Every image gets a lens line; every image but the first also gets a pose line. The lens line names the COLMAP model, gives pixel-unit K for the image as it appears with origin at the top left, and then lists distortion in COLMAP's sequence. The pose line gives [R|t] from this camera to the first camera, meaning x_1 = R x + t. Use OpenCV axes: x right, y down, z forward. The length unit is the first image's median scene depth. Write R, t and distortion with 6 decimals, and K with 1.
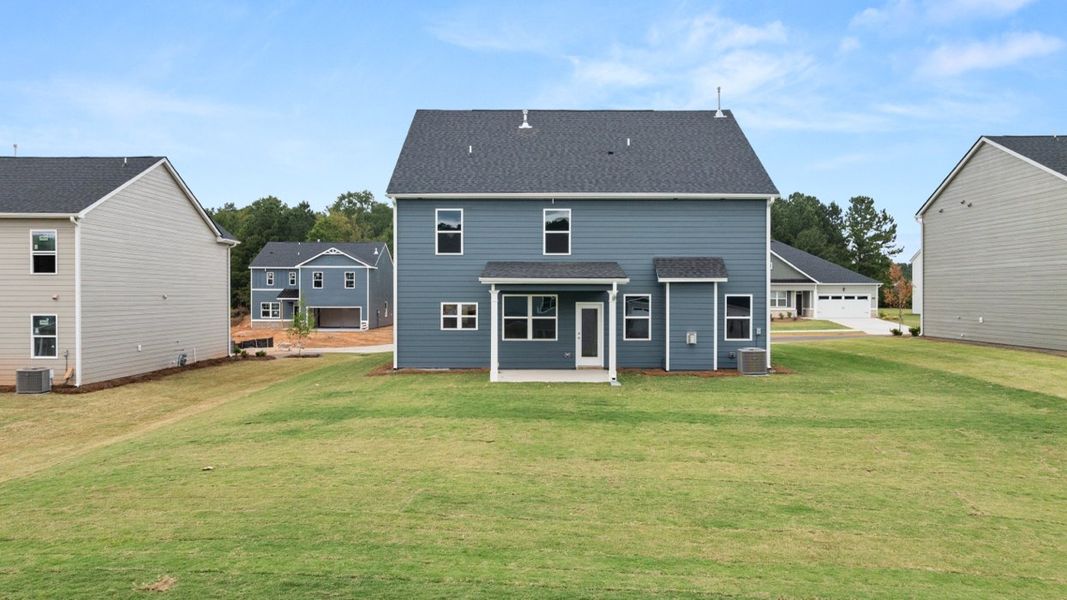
lens RADIAL K [[757.4, 0, 532.9], [0, 757.4, 294.1], [0, 0, 1]] dist [-0.014408, 0.001687]
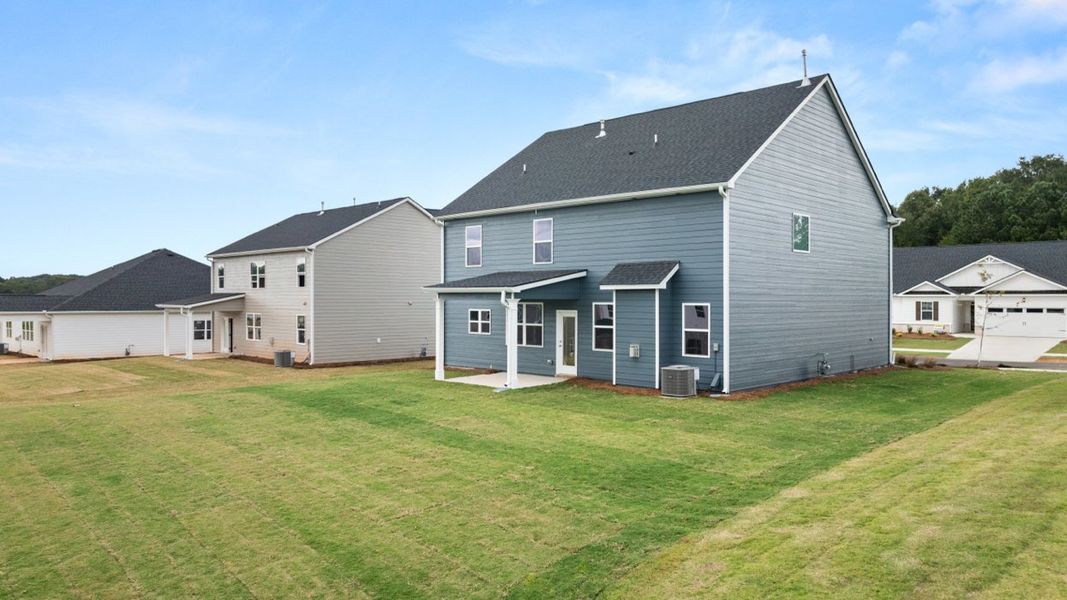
lens RADIAL K [[757.4, 0, 530.6], [0, 757.4, 296.9], [0, 0, 1]] dist [-0.014408, 0.001687]
pose [[0.715722, -0.000962, -0.698384, 0.733640], [-0.004583, 0.999971, -0.006075, -0.000762], [0.698370, 0.007549, 0.715697, 0.256108]]
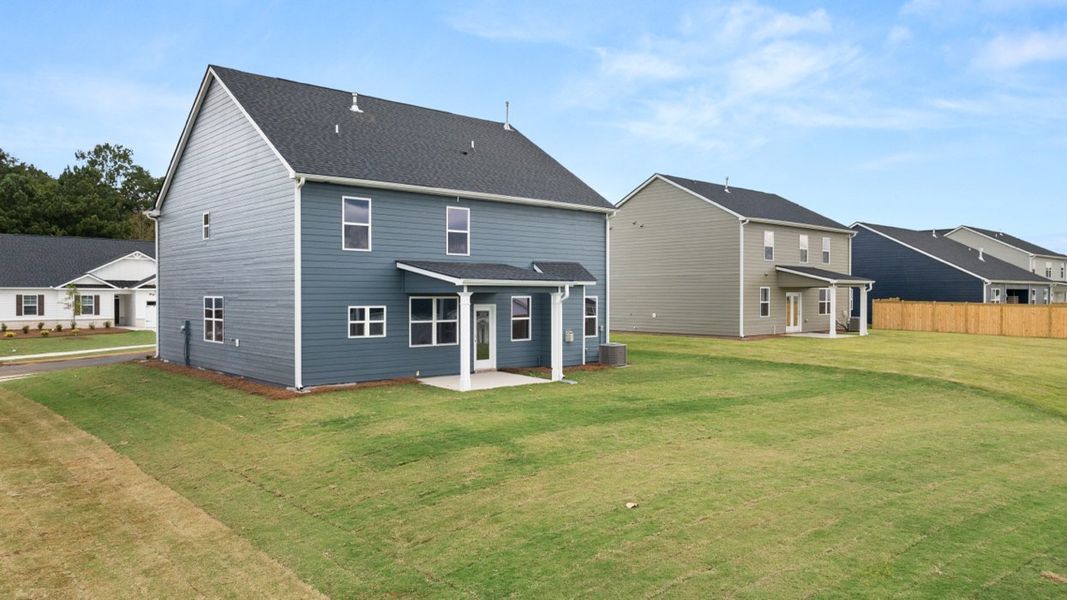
lens RADIAL K [[757.4, 0, 531.1], [0, 757.4, 299.7], [0, 0, 1]] dist [-0.014408, 0.001687]
pose [[0.738709, -0.004434, 0.674010, -0.544270], [0.002122, 0.999989, 0.004252, 0.000655], [-0.674021, -0.001711, 0.738710, 0.230411]]
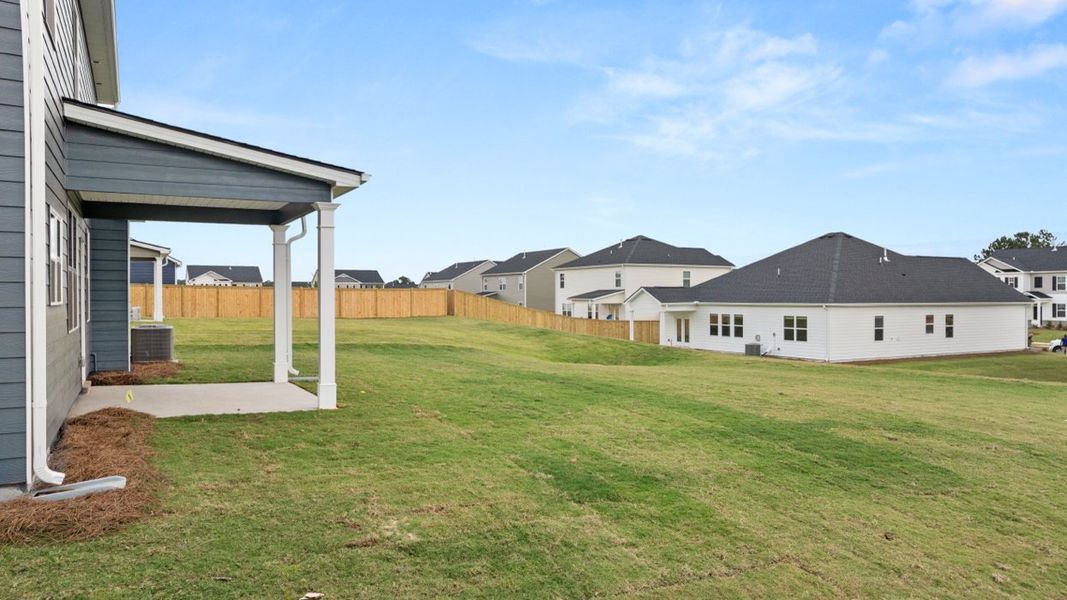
lens RADIAL K [[757.4, 0, 540.2], [0, 757.4, 302.6], [0, 0, 1]] dist [-0.014408, 0.001687]
pose [[-0.482997, -0.006714, 0.875596, -0.443111], [0.001434, 0.999963, 0.008458, 0.044349], [-0.875621, 0.005341, -0.482970, 0.976831]]
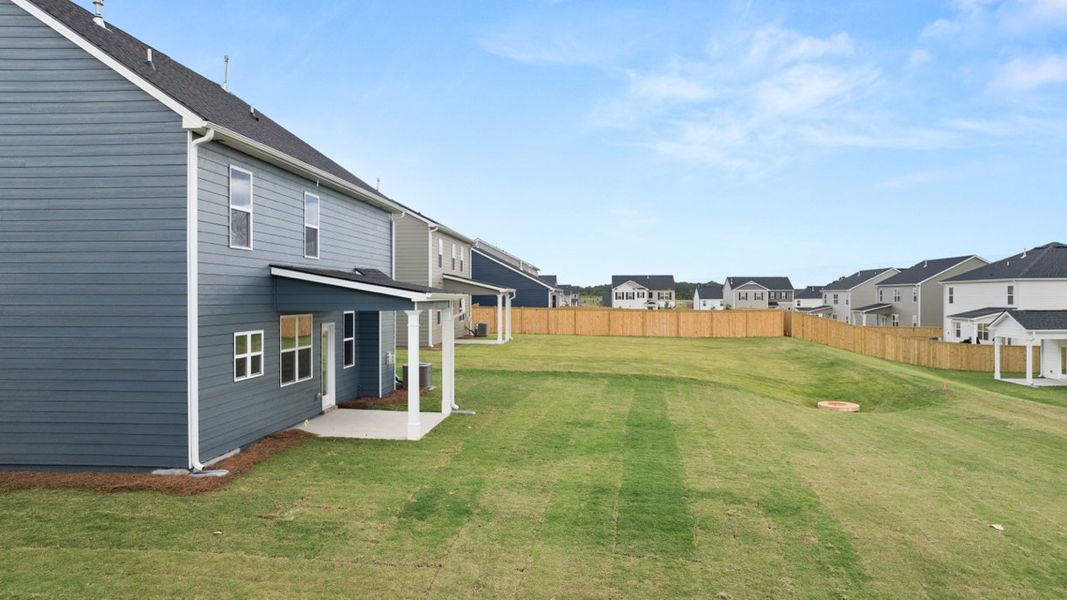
lens RADIAL K [[757.4, 0, 524.9], [0, 757.4, 305.0], [0, 0, 1]] dist [-0.014408, 0.001687]
pose [[0.090298, -0.012080, 0.995842, -0.659362], [0.003035, 0.999925, 0.011854, -0.015455], [-0.995910, 0.001952, 0.090328, 0.735246]]
